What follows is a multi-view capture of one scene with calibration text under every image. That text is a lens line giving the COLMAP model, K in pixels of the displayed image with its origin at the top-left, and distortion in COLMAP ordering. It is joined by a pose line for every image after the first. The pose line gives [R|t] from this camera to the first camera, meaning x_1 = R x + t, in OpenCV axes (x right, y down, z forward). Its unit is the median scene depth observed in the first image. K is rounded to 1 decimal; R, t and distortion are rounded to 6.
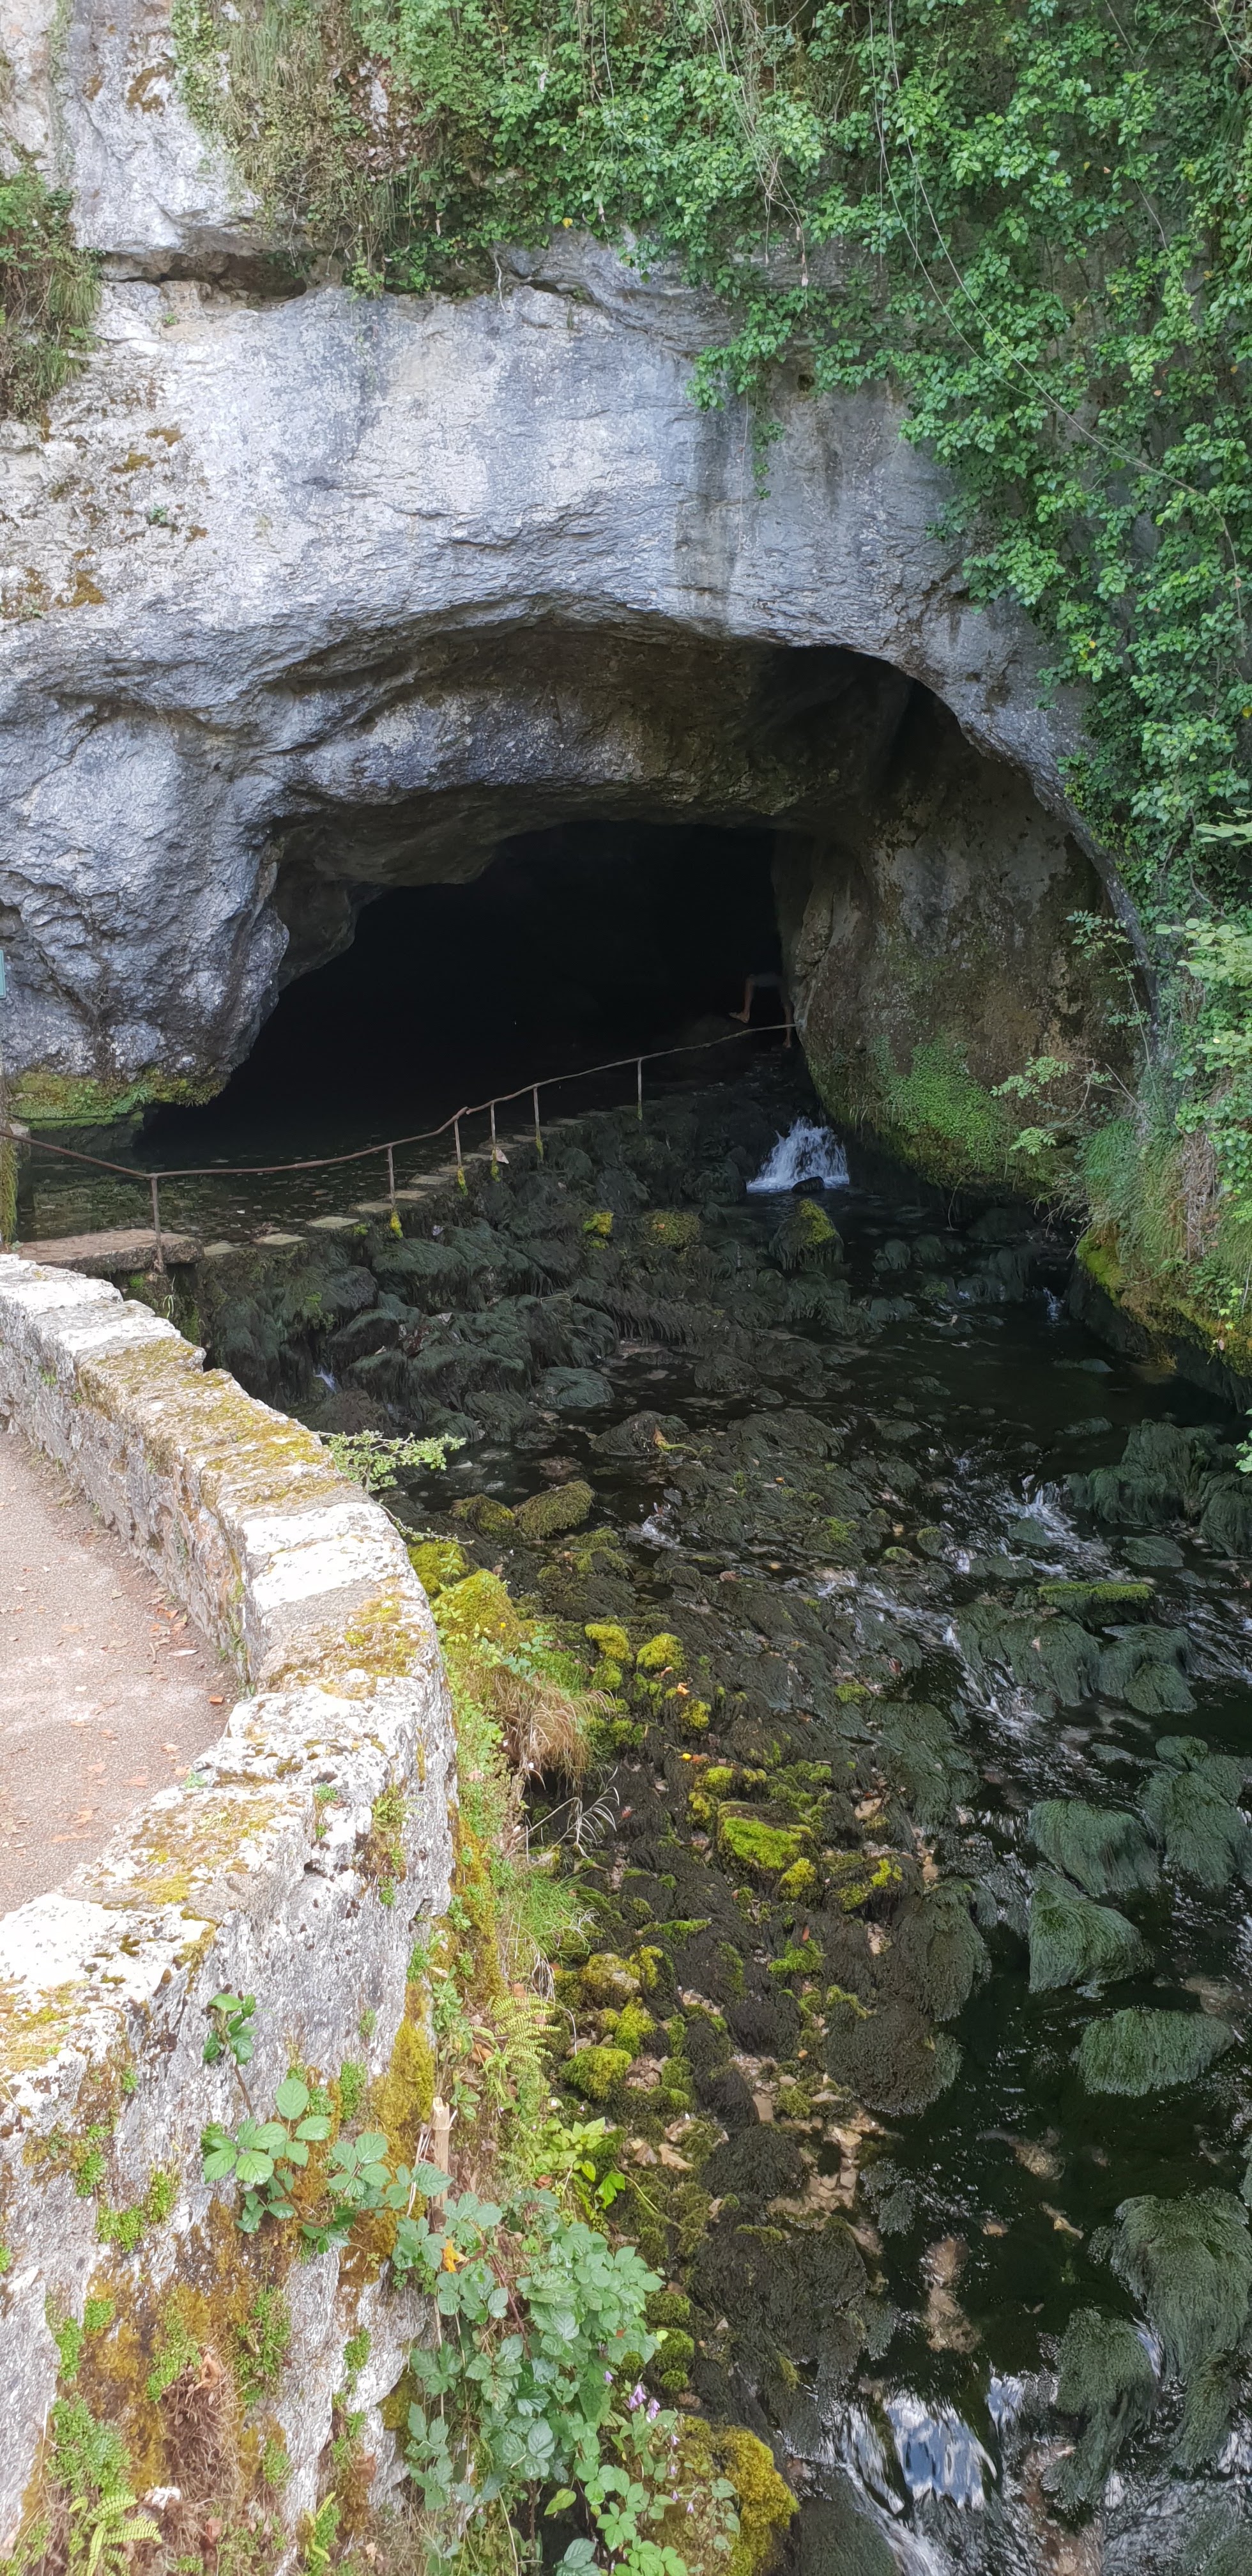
lens RADIAL K [[2016.3, 0, 653.1], [0, 2016.3, 1358.7], [0, 0, 1]] dist [-0.035973, 0.067015]
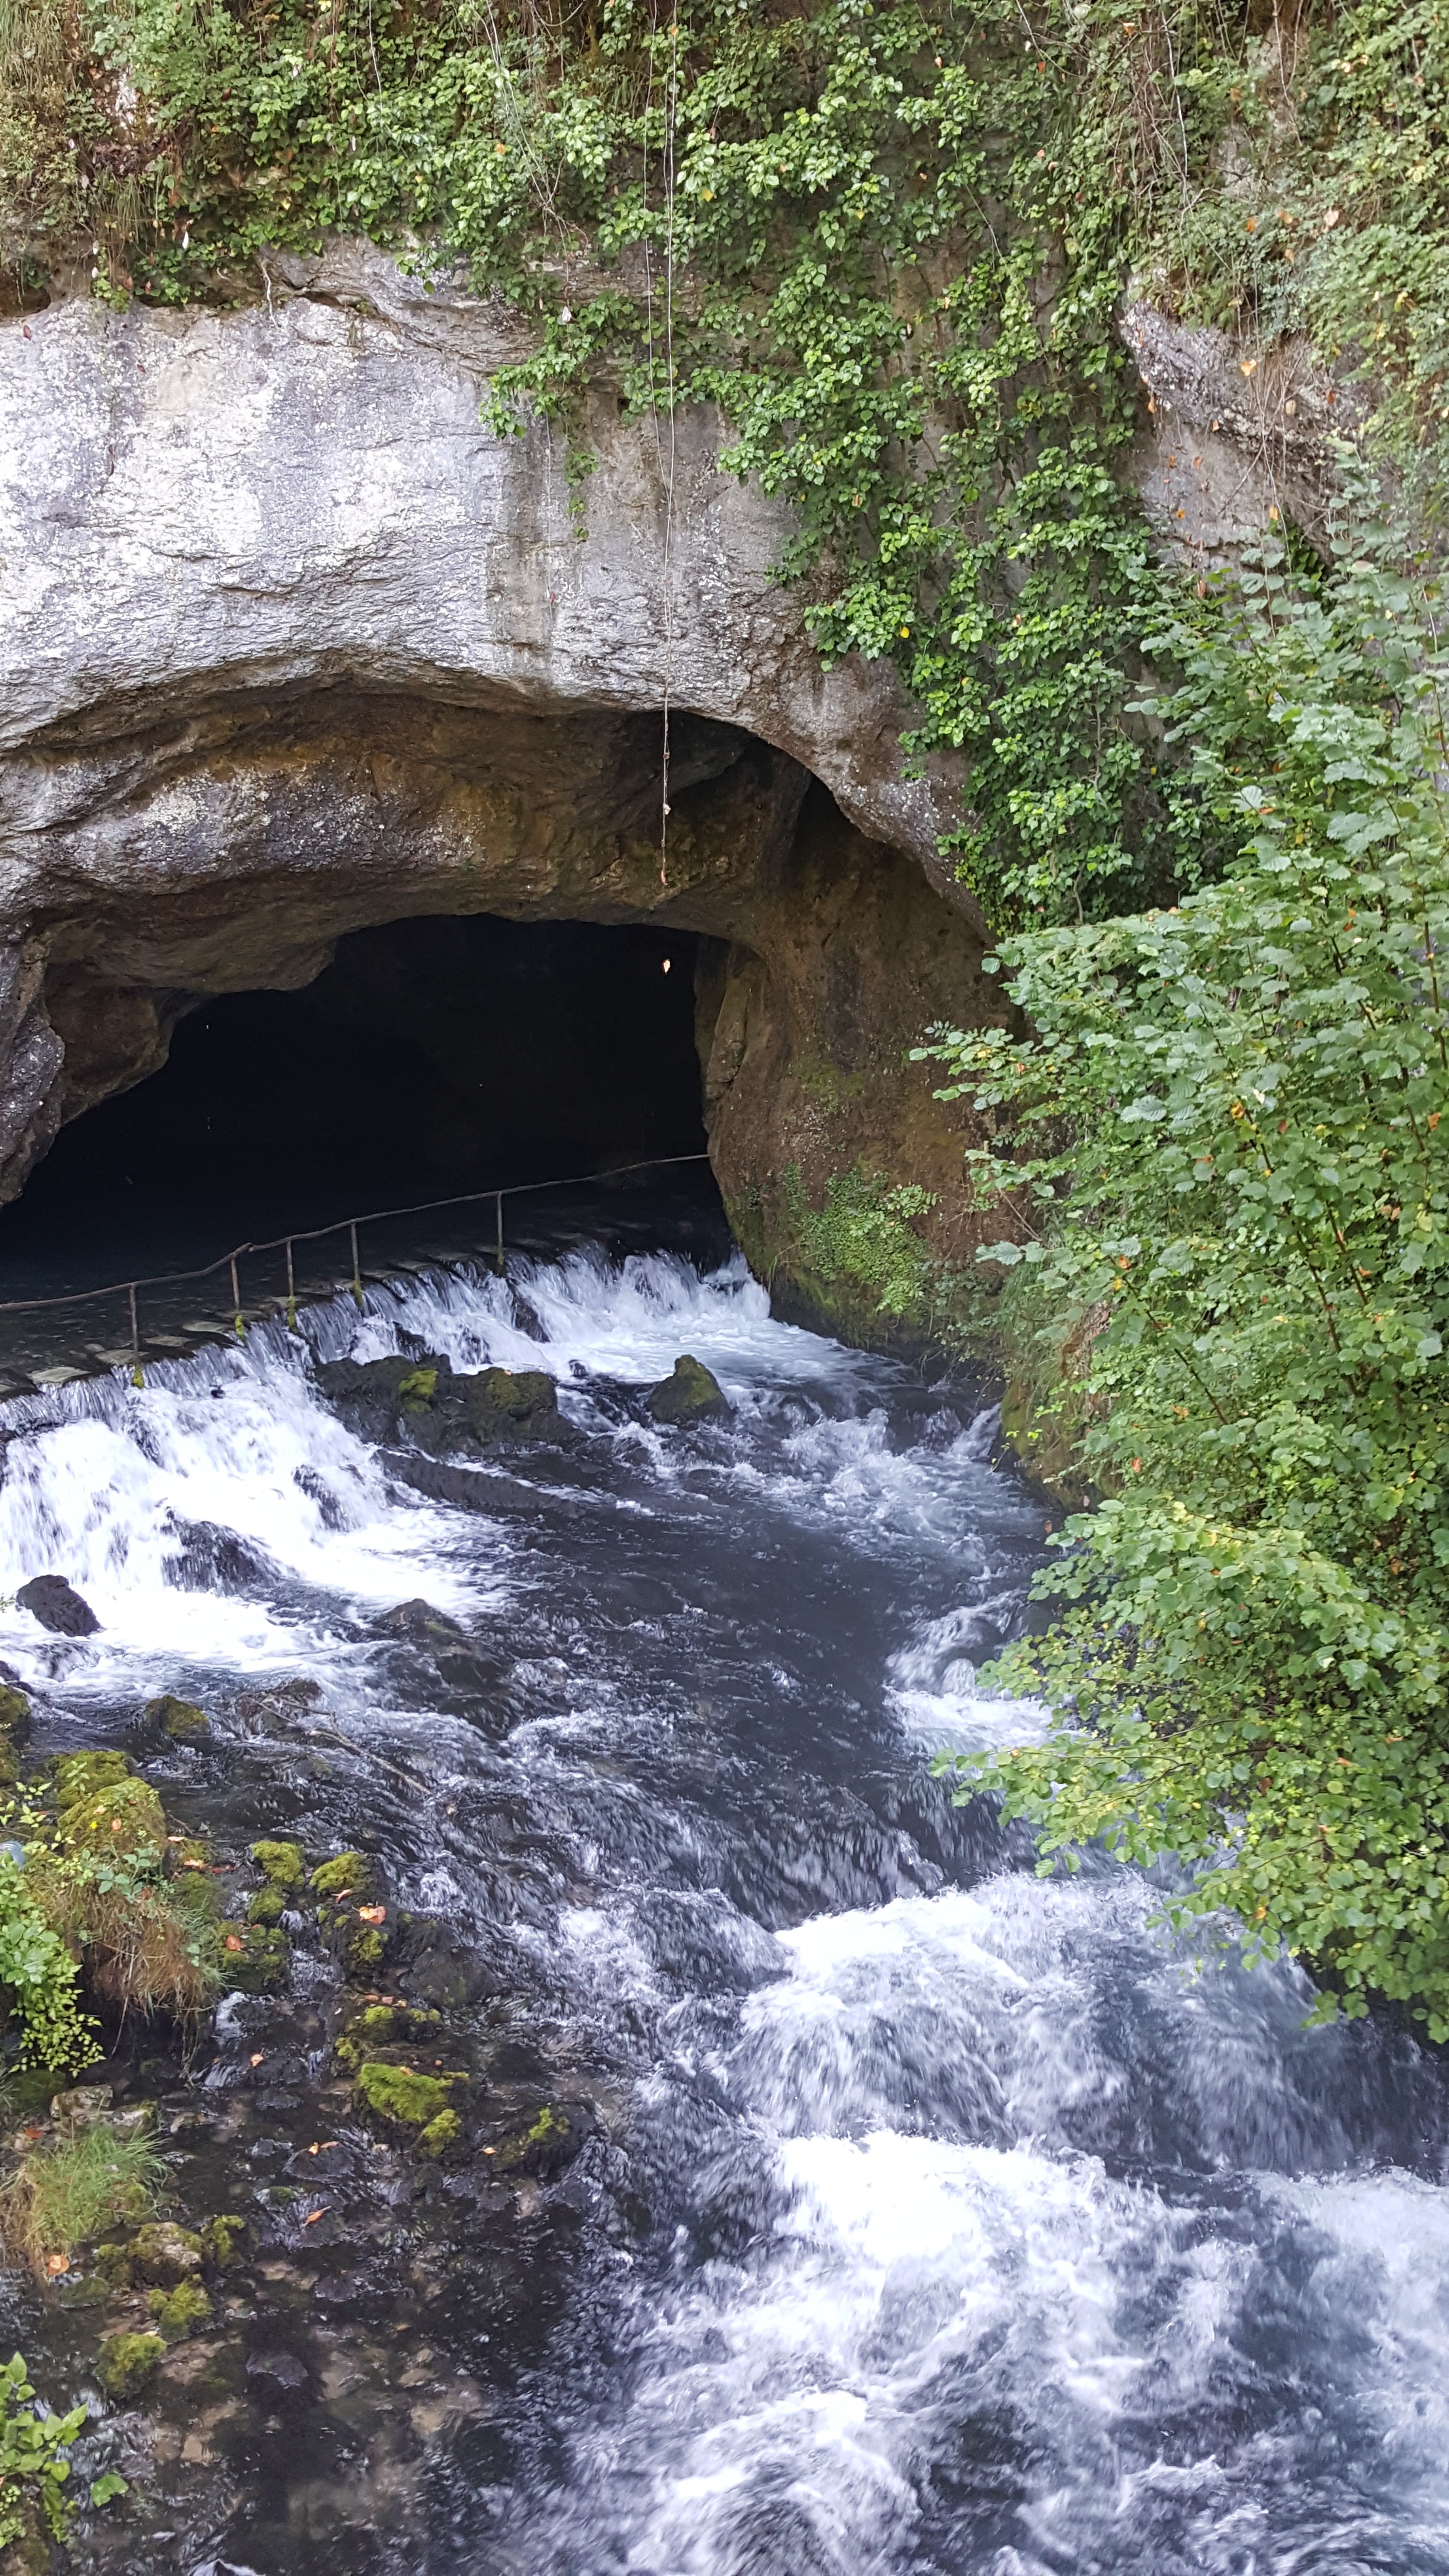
lens RADIAL K [[2506.8, 0, 738.8], [0, 2506.8, 1322.1], [0, 0, 1]] dist [0.066841, 0.000000]
pose [[0.999941, -0.005313, 0.009486, 0.106202], [0.006338, 0.993743, -0.111511, 0.025141], [-0.008834, 0.111564, 0.993718, -0.037225]]
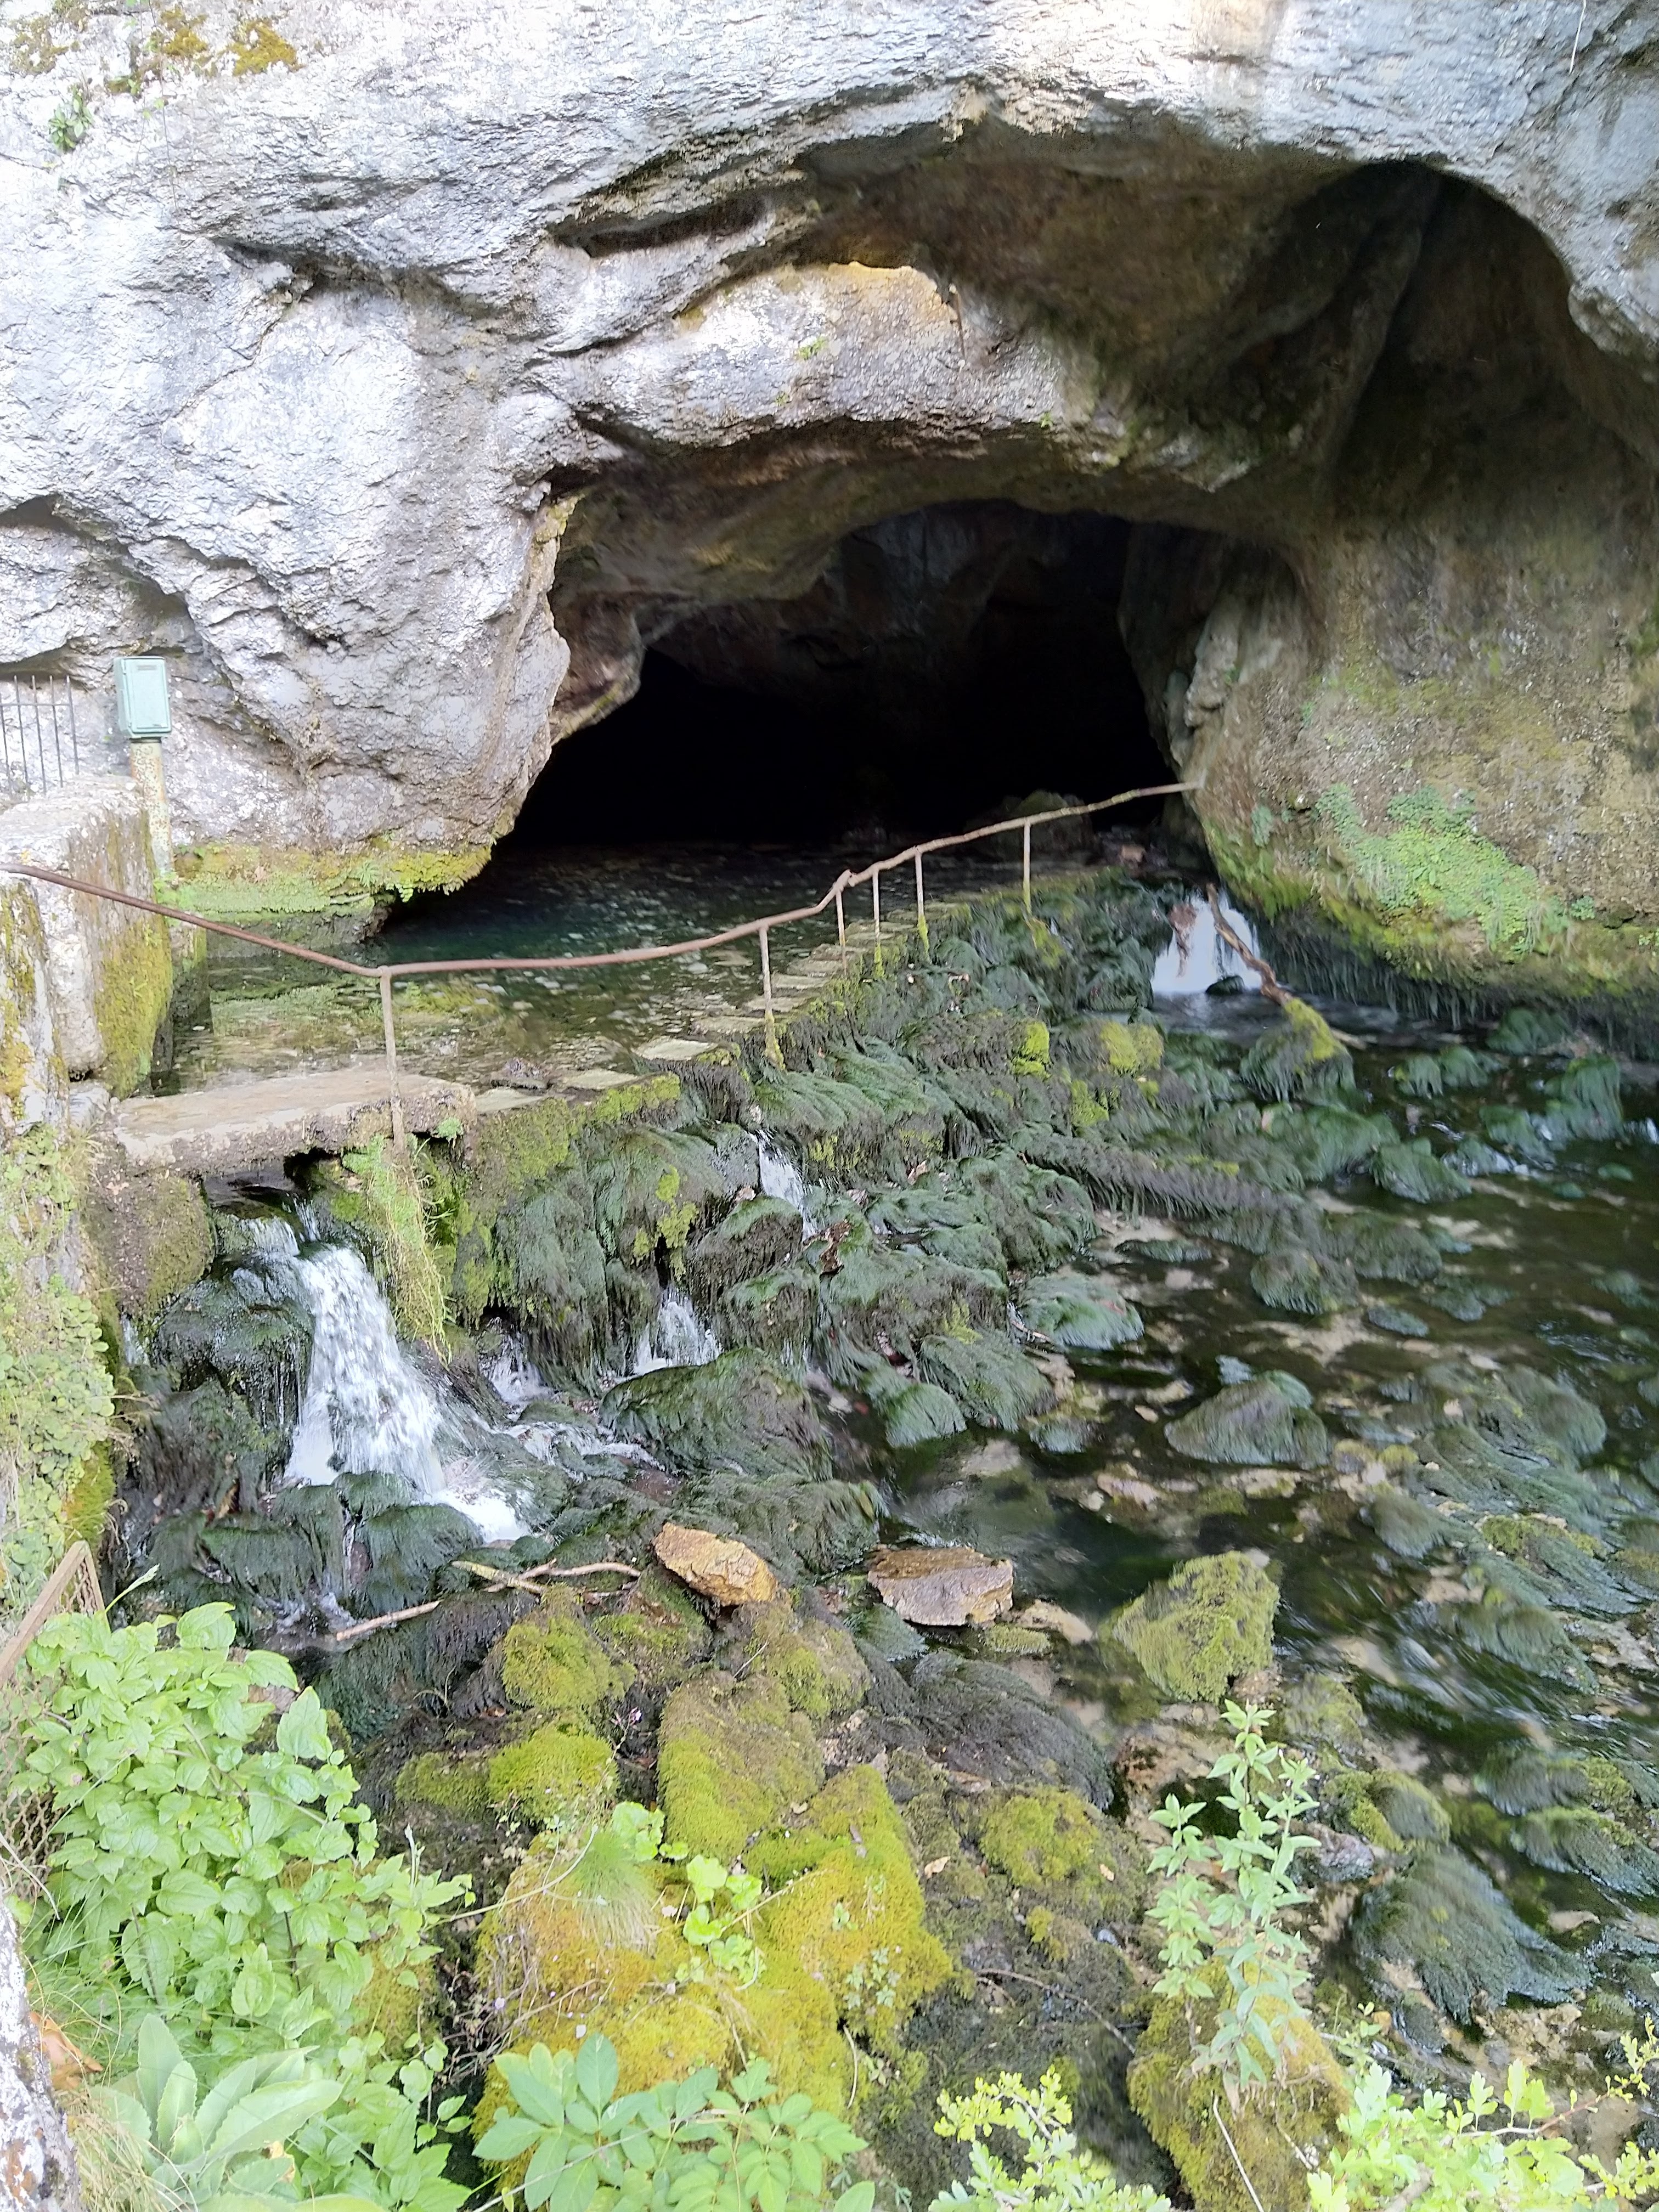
lens RADIAL K [[1721.8, 0, 819.7], [0, 1721.8, 1118.2], [0, 0, 1]] dist [-0.013873, 0.014925]
pose [[0.999861, -0.016693, 0.000267, -0.112056], [0.016696, 0.999706, -0.017574, -0.035806], [0.000027, 0.017576, 0.999846, 0.455756]]
